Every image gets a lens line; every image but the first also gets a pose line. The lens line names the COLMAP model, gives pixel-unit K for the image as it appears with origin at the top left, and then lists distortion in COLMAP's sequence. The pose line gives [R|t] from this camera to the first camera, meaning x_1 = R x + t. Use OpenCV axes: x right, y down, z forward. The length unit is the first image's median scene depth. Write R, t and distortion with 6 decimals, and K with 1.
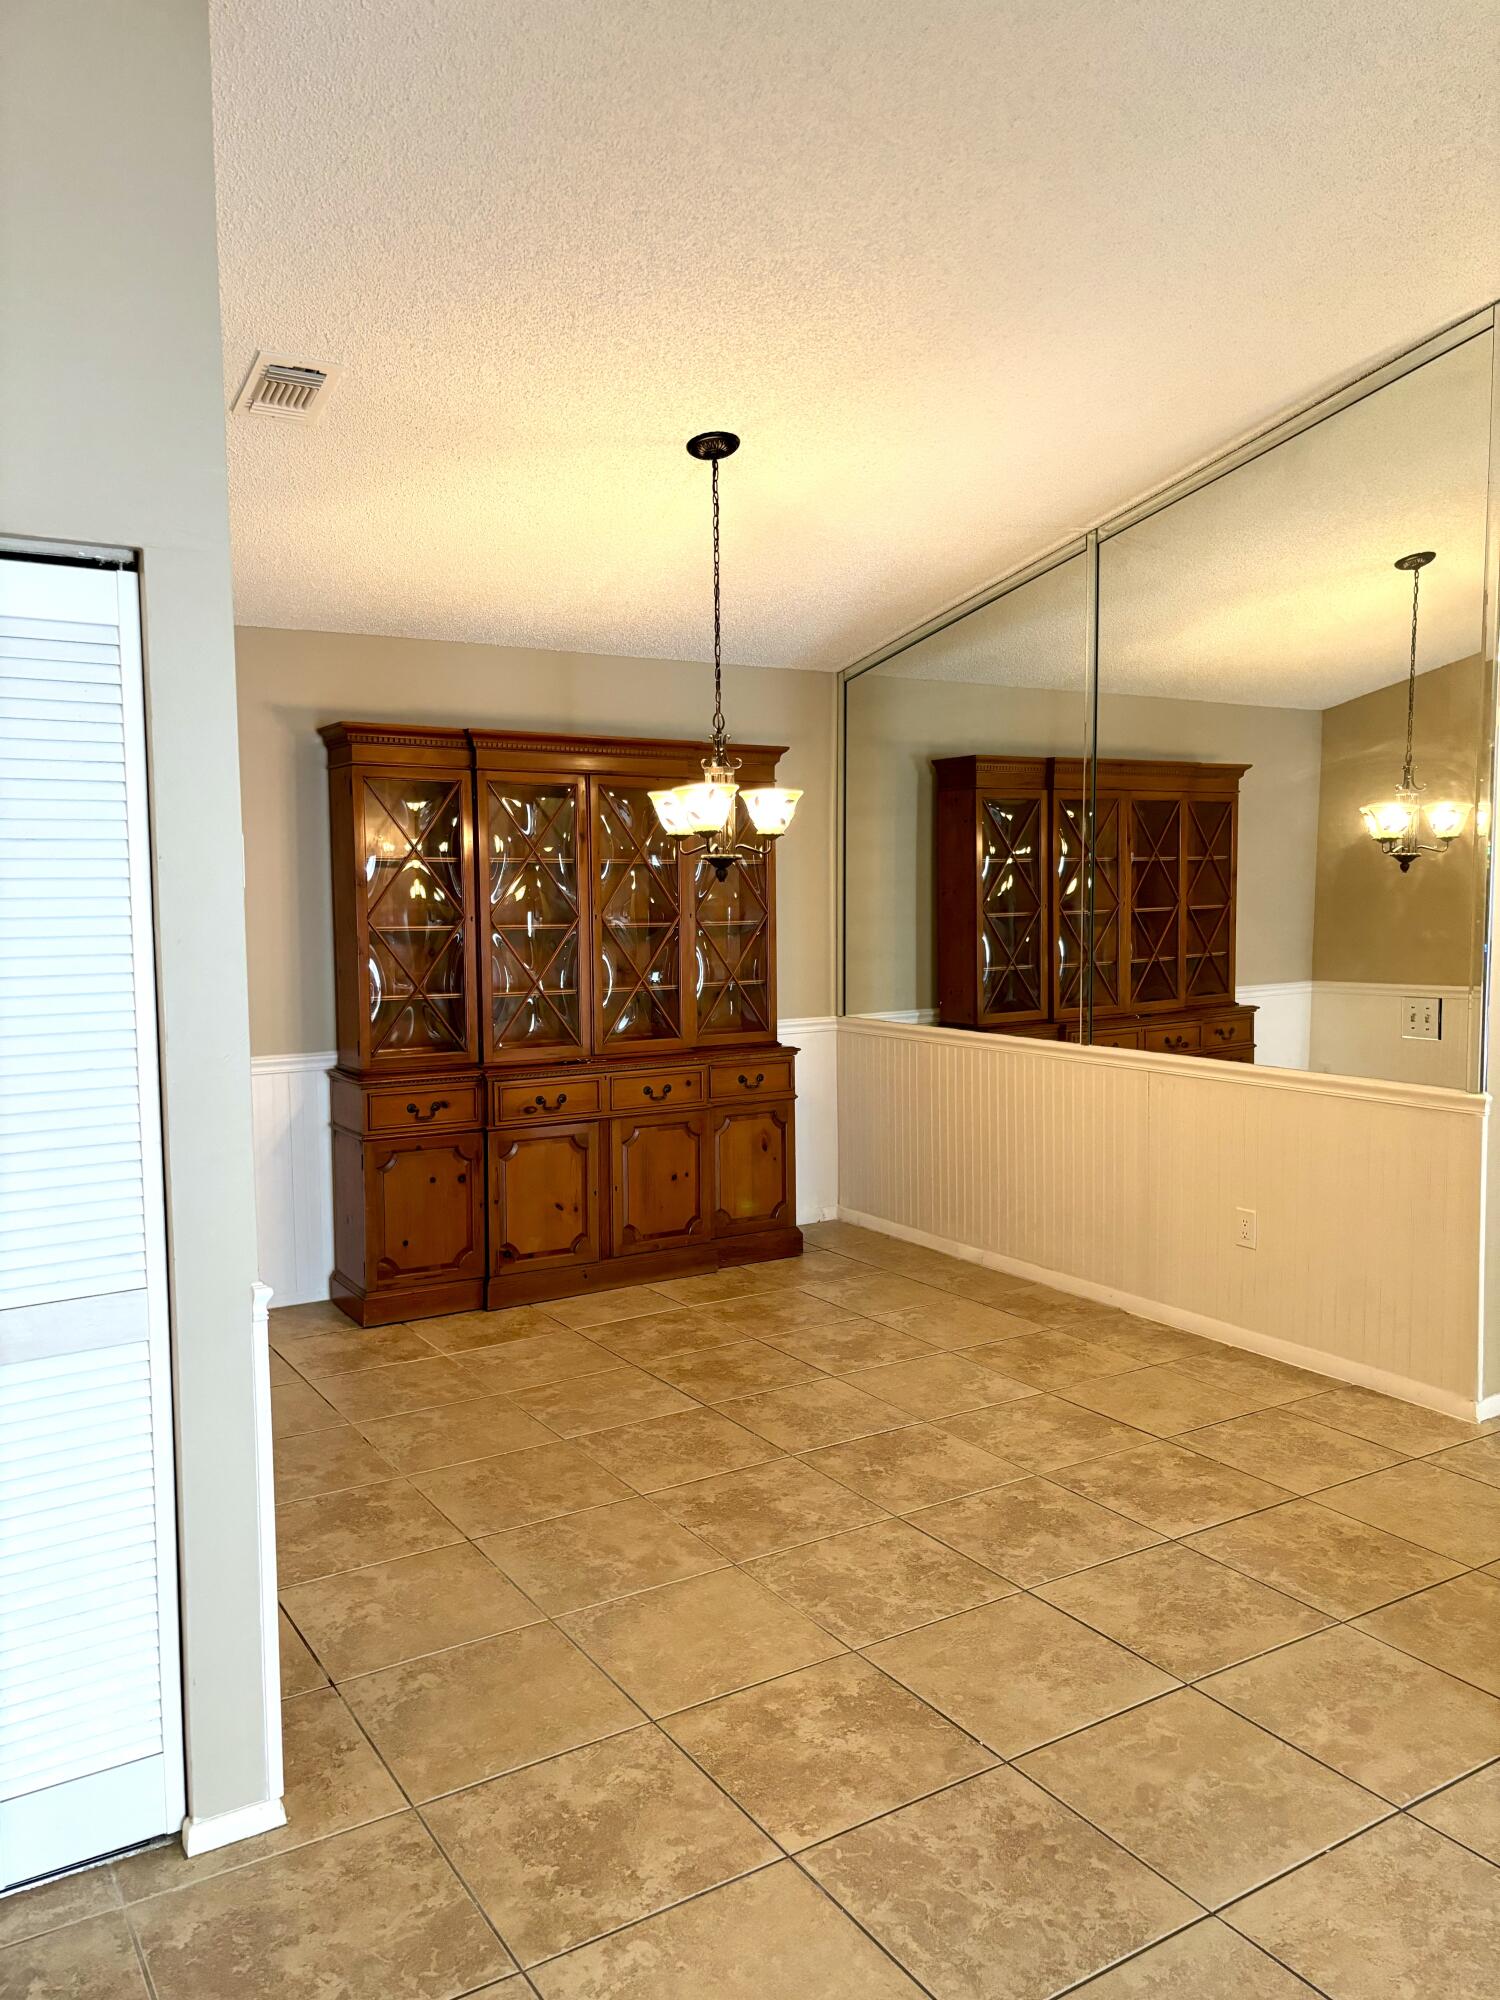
lens RADIAL K [[1515.4, 0, 750.2], [0, 1515.4, 998.5], [0, 0, 1]] dist [-0.002348, -0.010091]
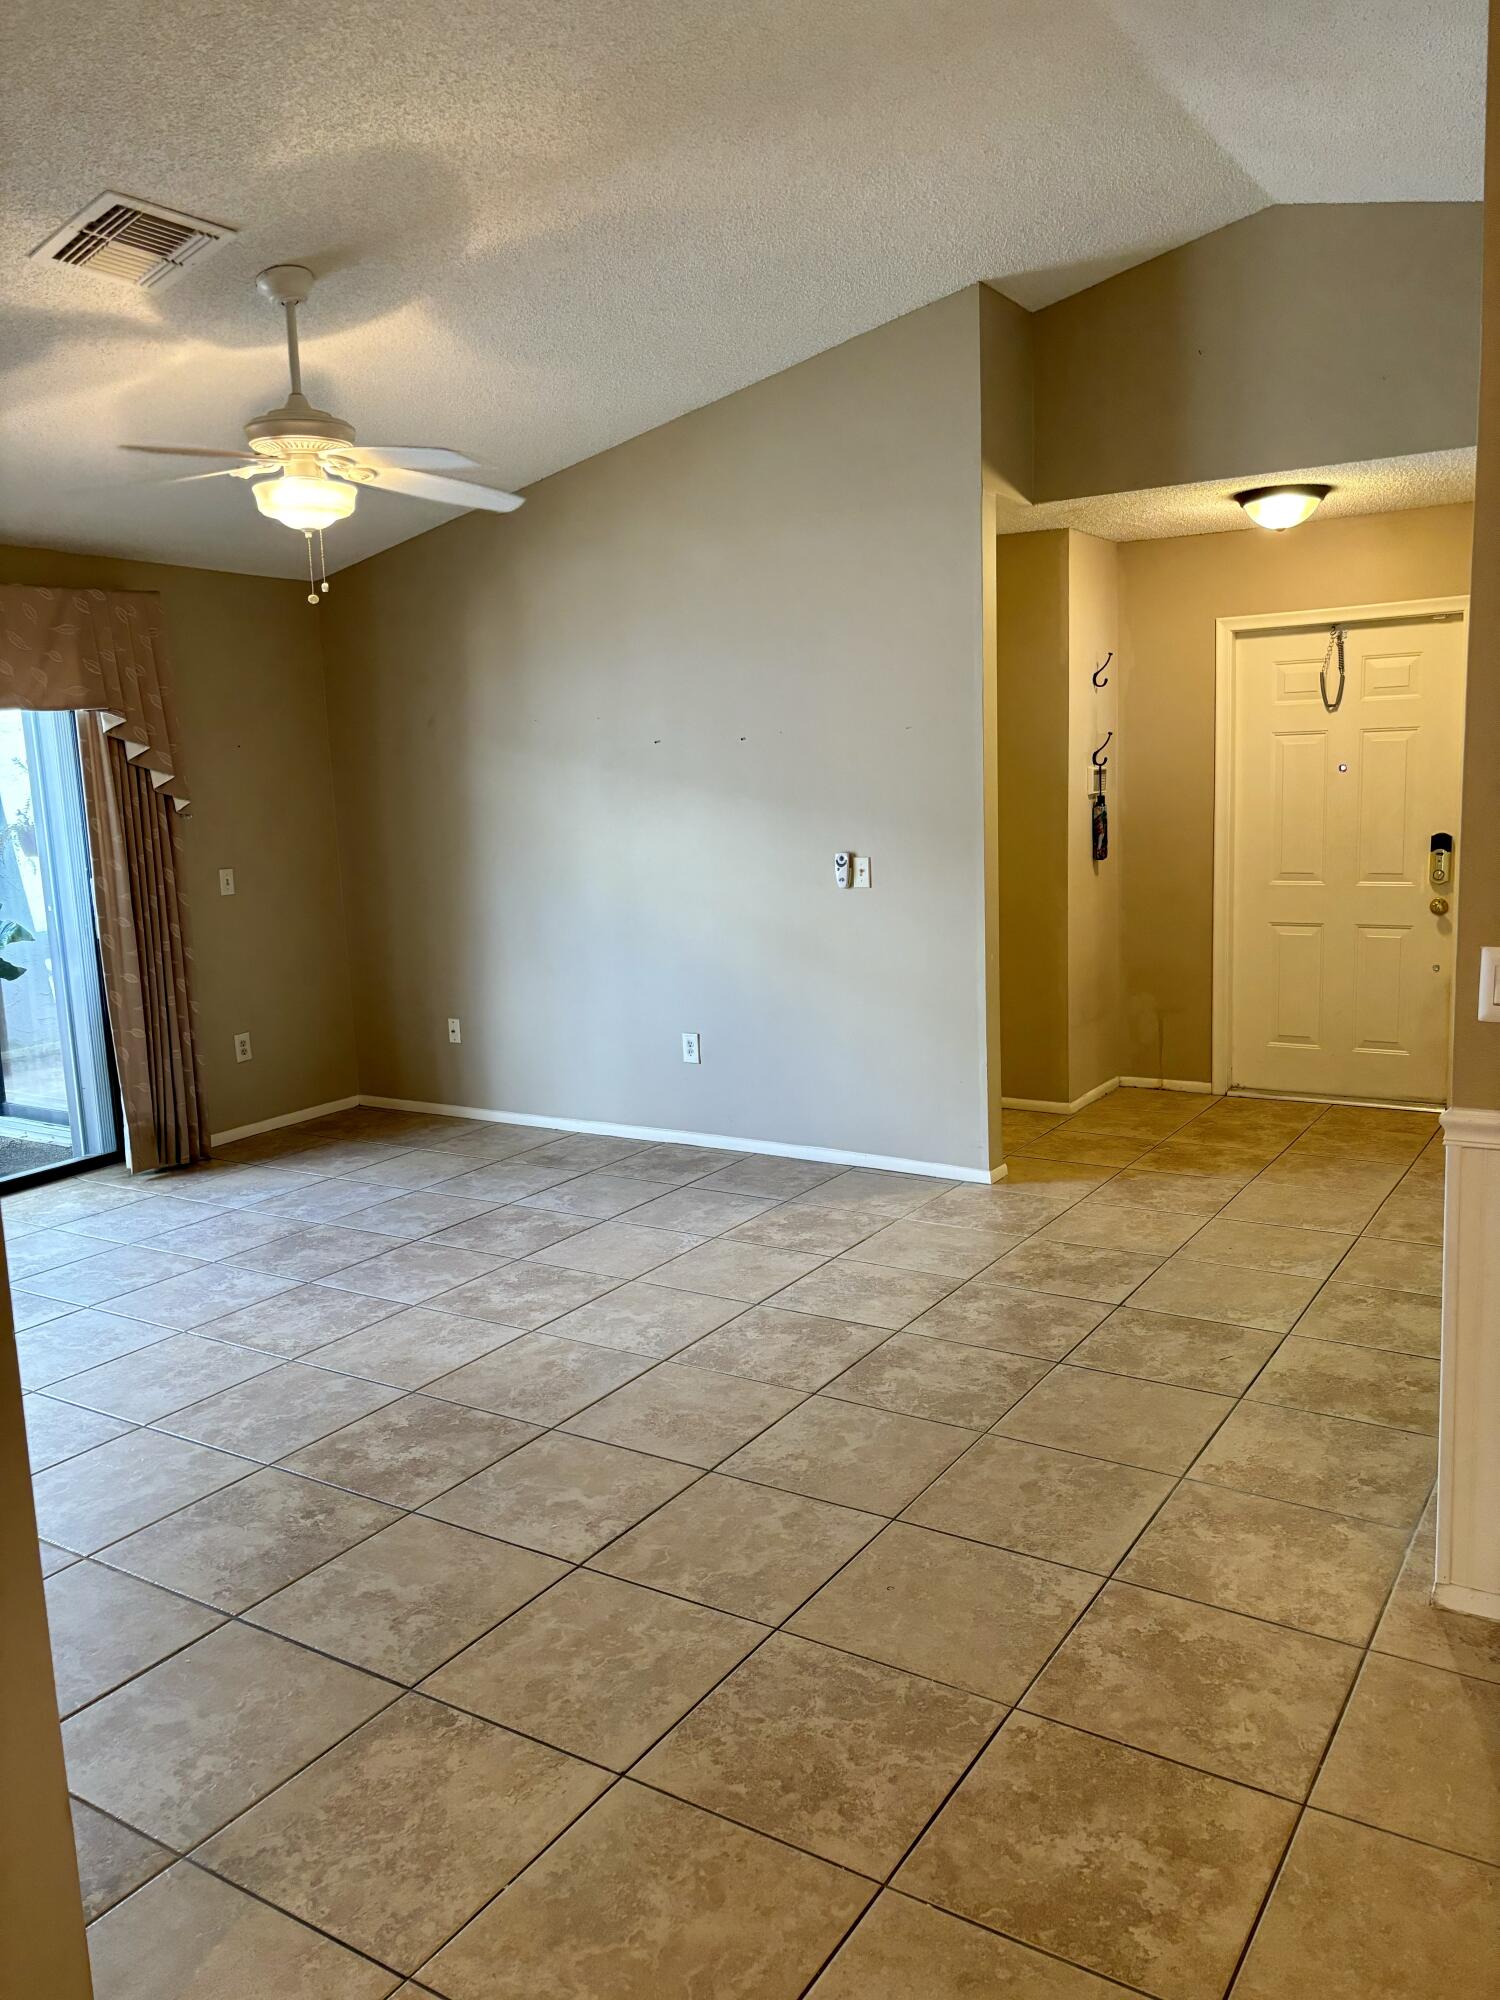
lens RADIAL K [[1515.4, 0, 751.2], [0, 1515.4, 998.0], [0, 0, 1]] dist [-0.002348, -0.010091]
pose [[-0.903403, 0.108782, -0.414765, 0.564268], [0.007411, 0.971101, 0.238554, -0.150193], [0.428729, 0.212436, -0.878102, 1.731517]]
